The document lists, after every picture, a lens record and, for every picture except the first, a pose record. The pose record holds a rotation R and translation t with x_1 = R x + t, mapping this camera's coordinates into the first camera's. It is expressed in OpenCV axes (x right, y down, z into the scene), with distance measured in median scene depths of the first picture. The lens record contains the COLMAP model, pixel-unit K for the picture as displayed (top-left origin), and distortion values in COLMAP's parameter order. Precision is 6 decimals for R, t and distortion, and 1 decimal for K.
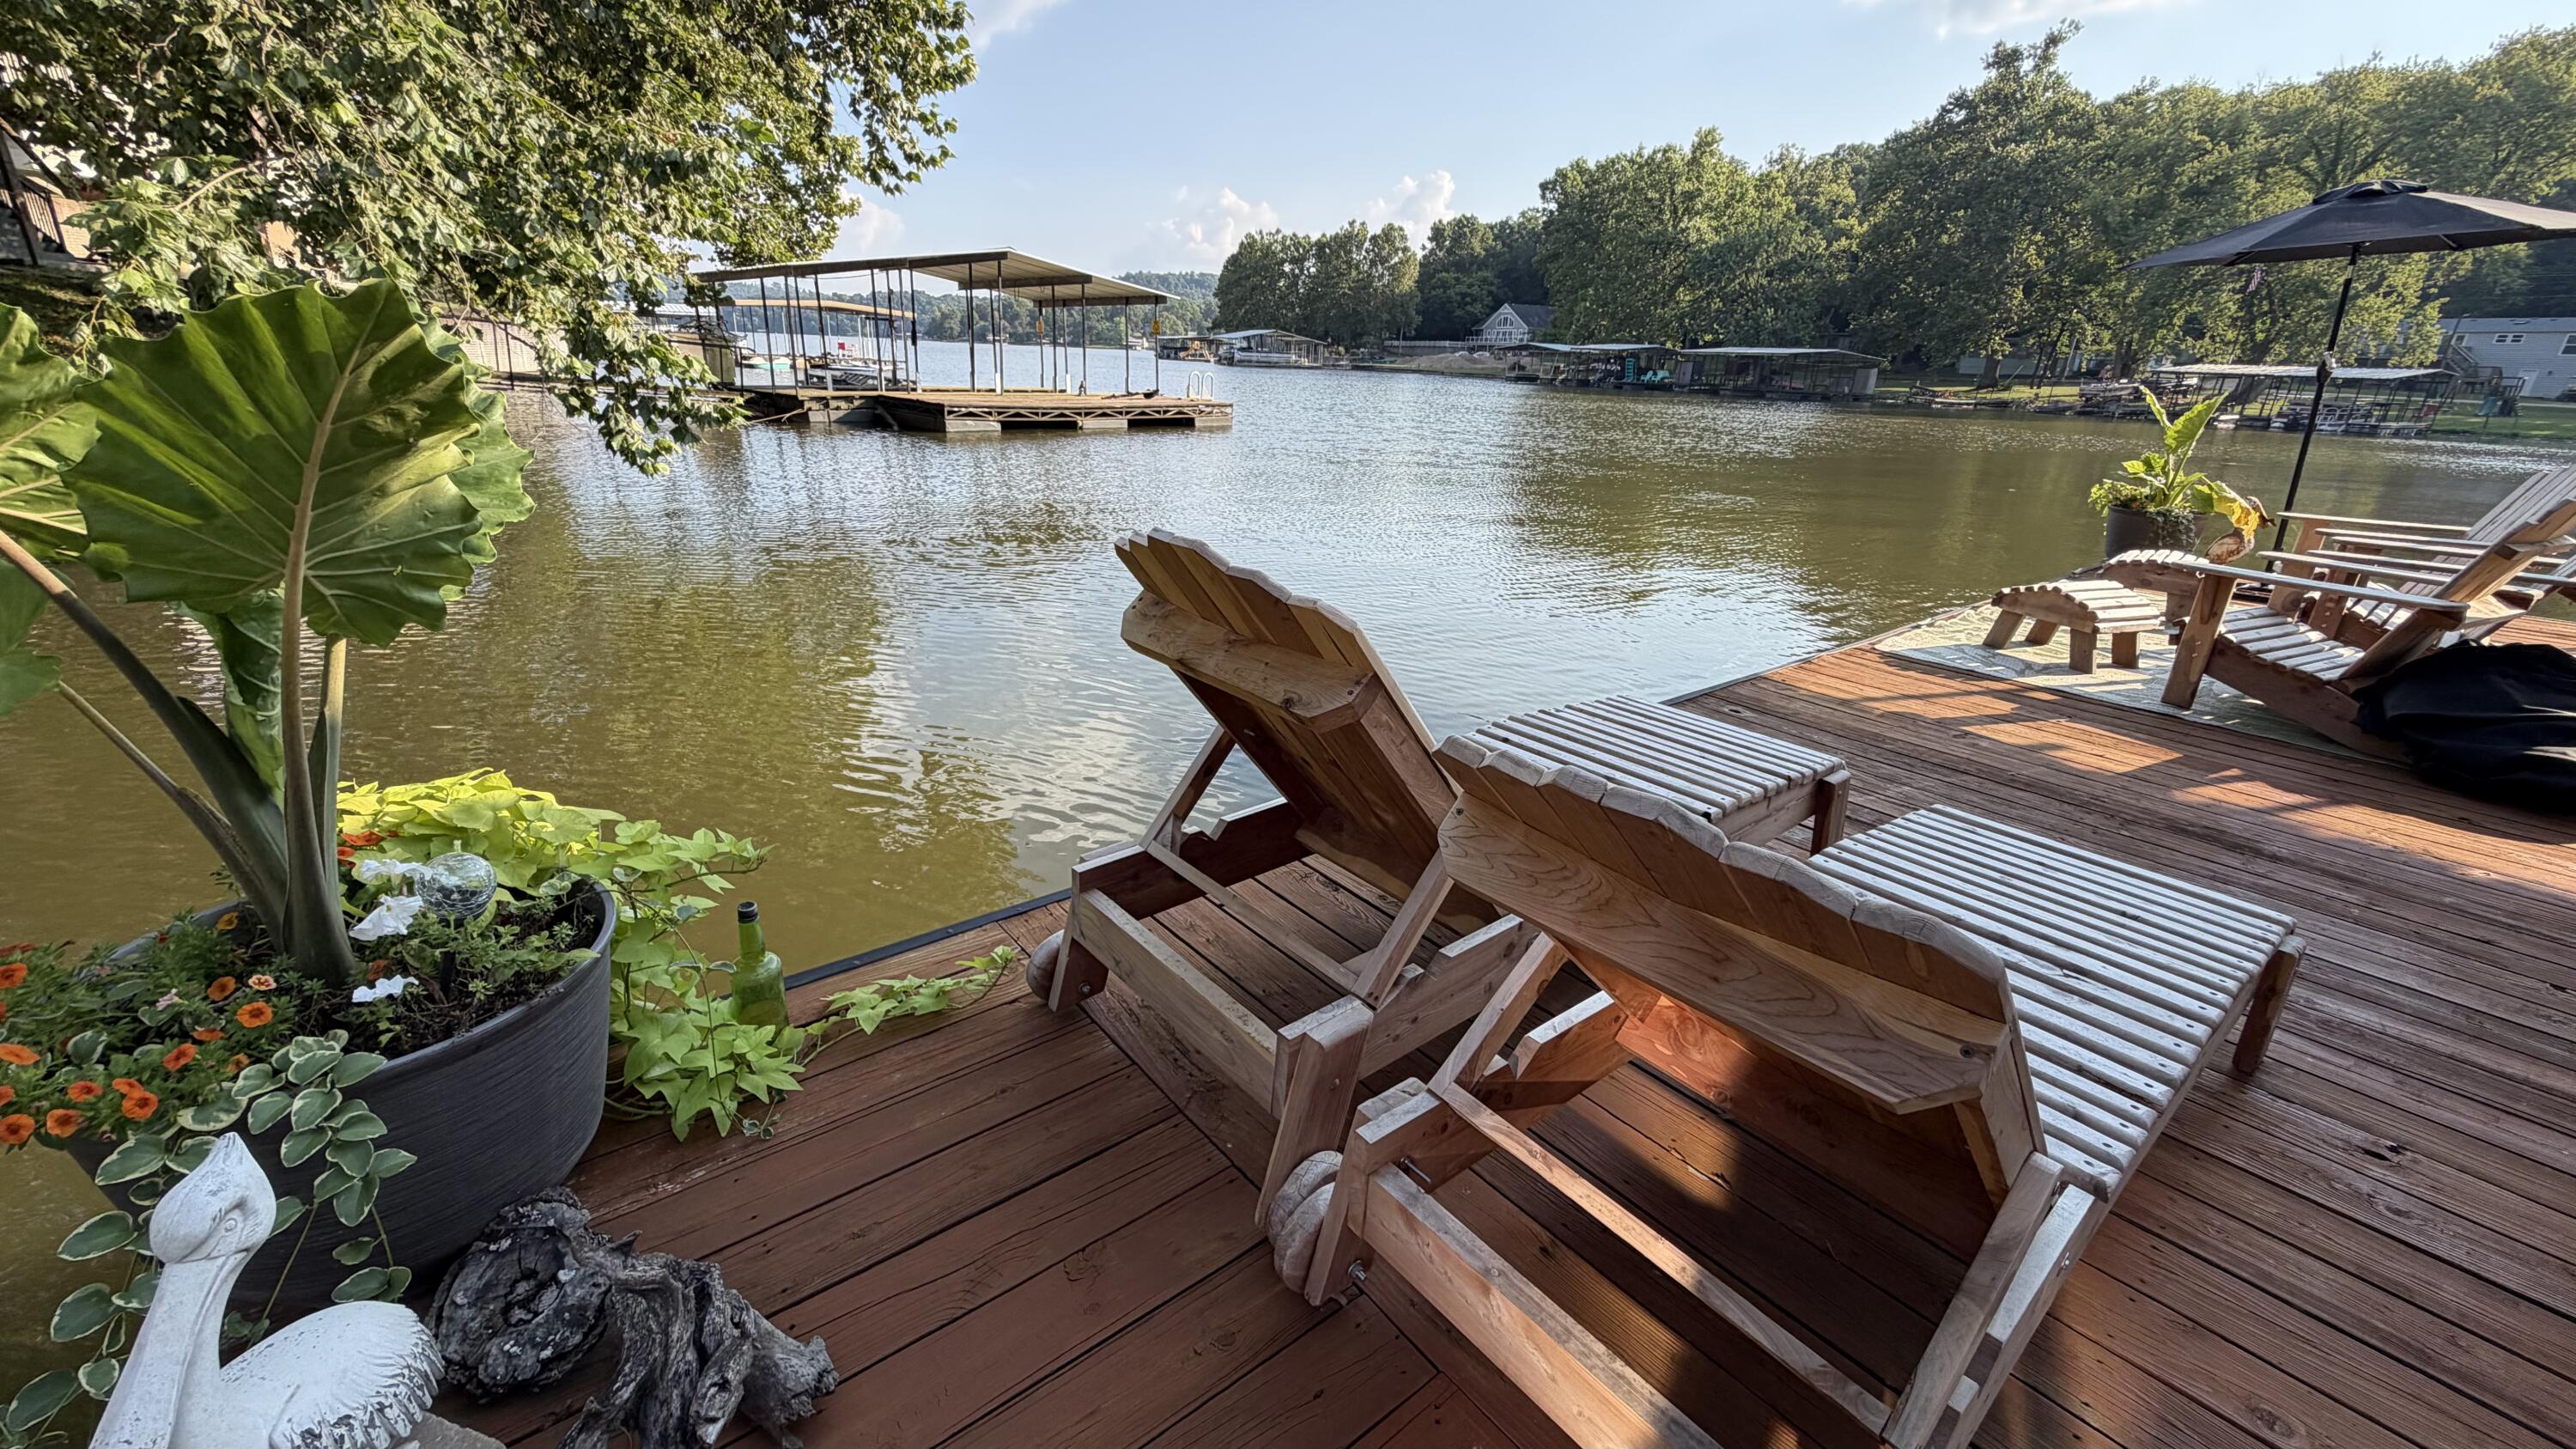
lens RADIAL K [[1029.9, 0, 1278.0], [0, 1029.9, 720.8], [0, 0, 1]] dist [0.000860, 0.000113]
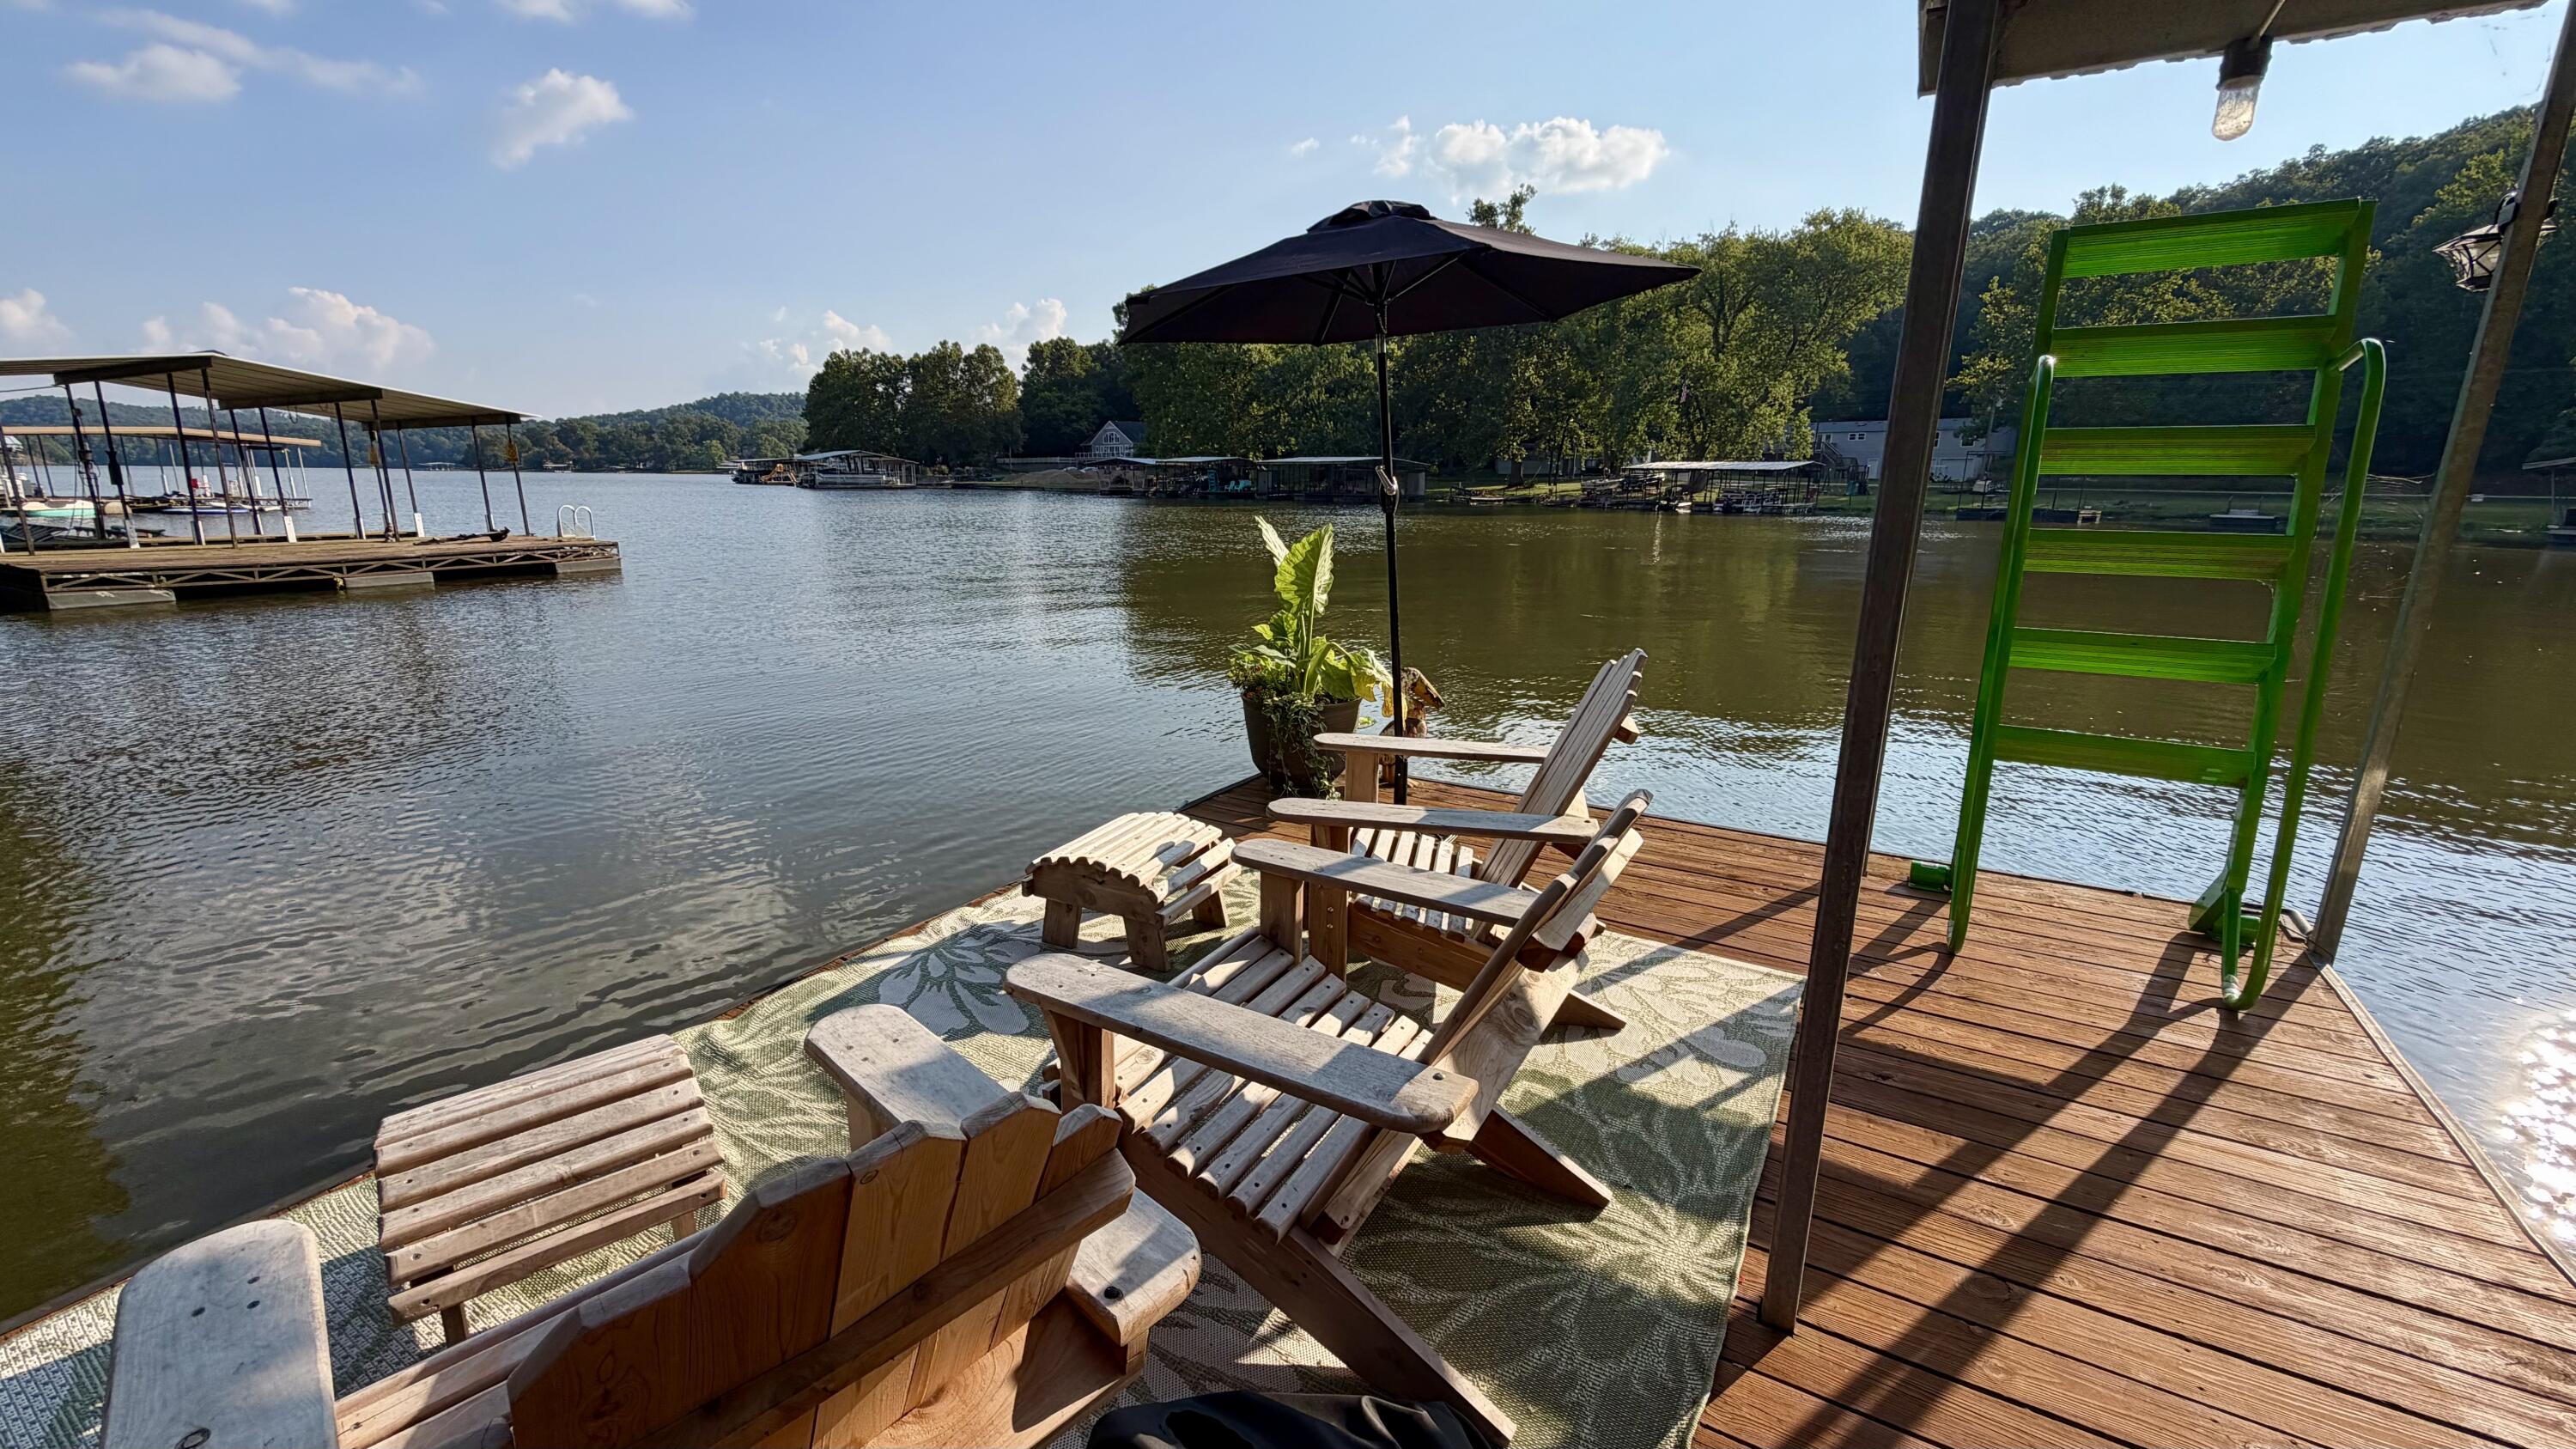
lens RADIAL K [[1029.9, 0, 1278.0], [0, 1029.9, 720.8], [0, 0, 1]] dist [0.000860, 0.000113]
pose [[0.942869, -0.104978, 0.316193, 0.049222], [0.136596, 0.987432, -0.079490, -0.010791], [-0.303875, 0.118139, 0.945359, 0.029624]]
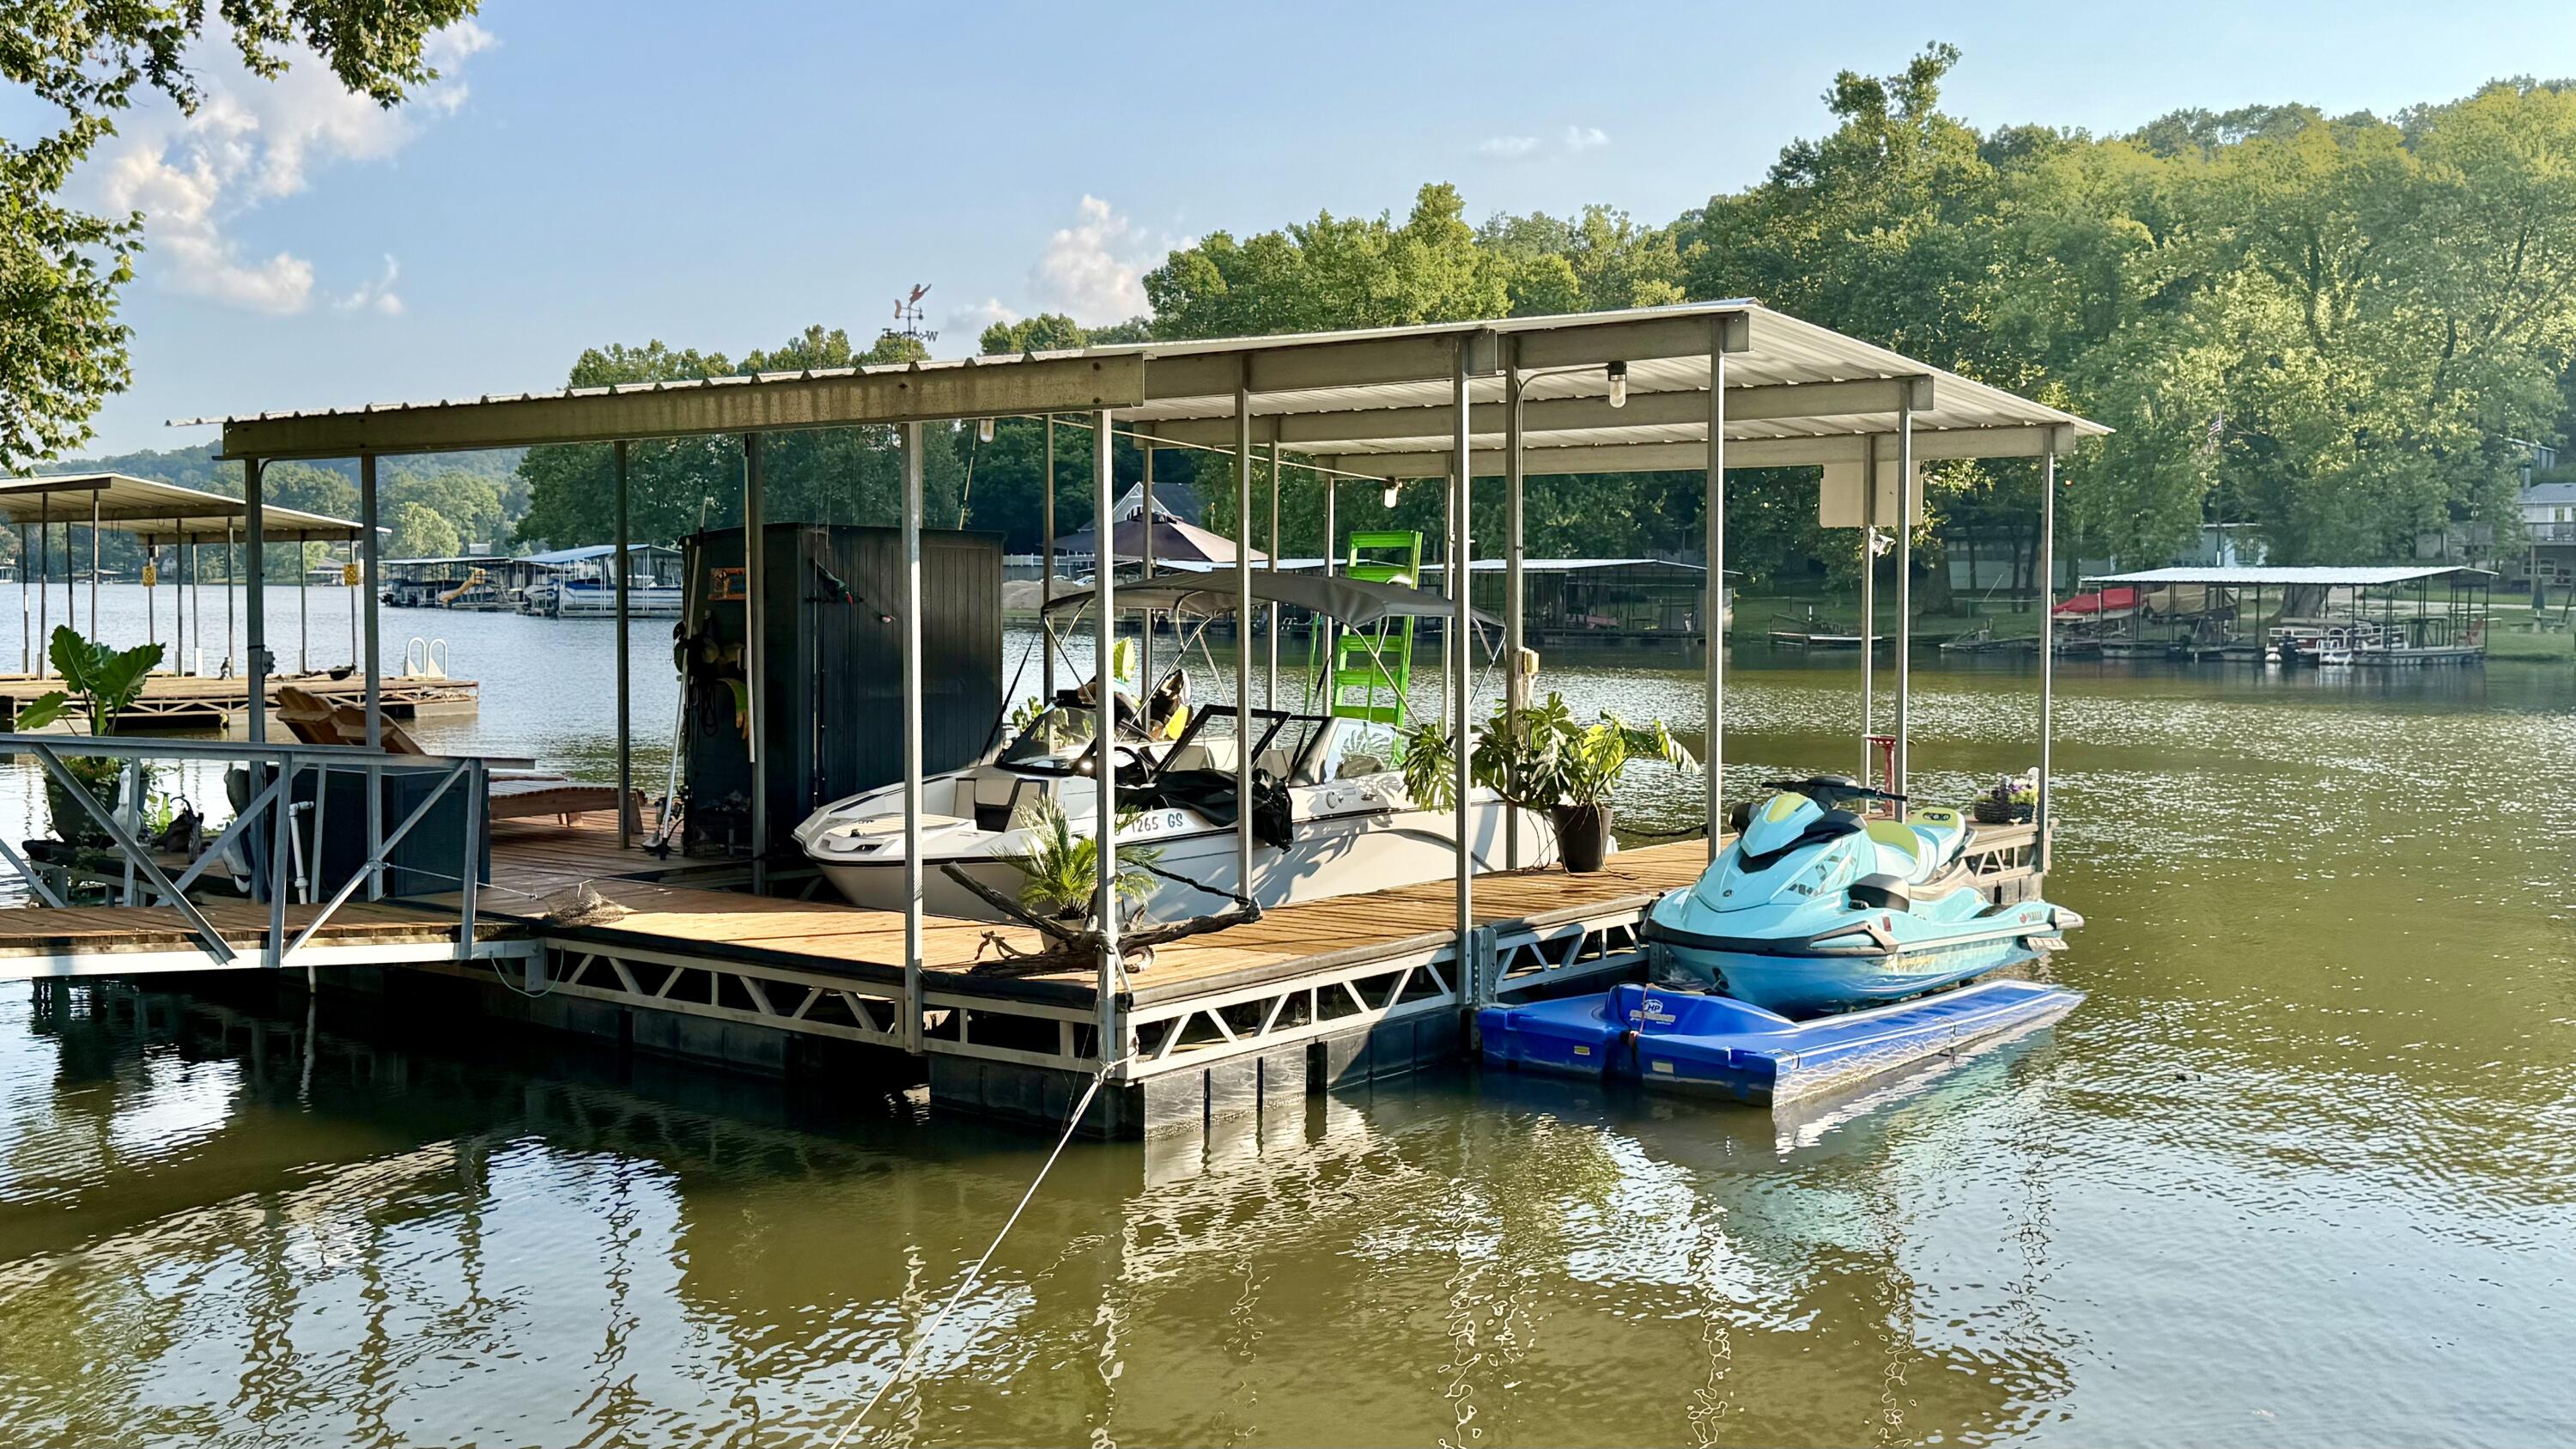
lens RADIAL K [[2411.4, 0, 1288.0], [0, 2411.4, 724.5], [0, 0, 1]] dist [0.189341, -0.445861]
pose [[0.971345, -0.042883, 0.233772, 0.026032], [0.106096, 0.958384, -0.265034, 0.052442], [-0.212678, 0.282242, 0.935472, -0.158572]]
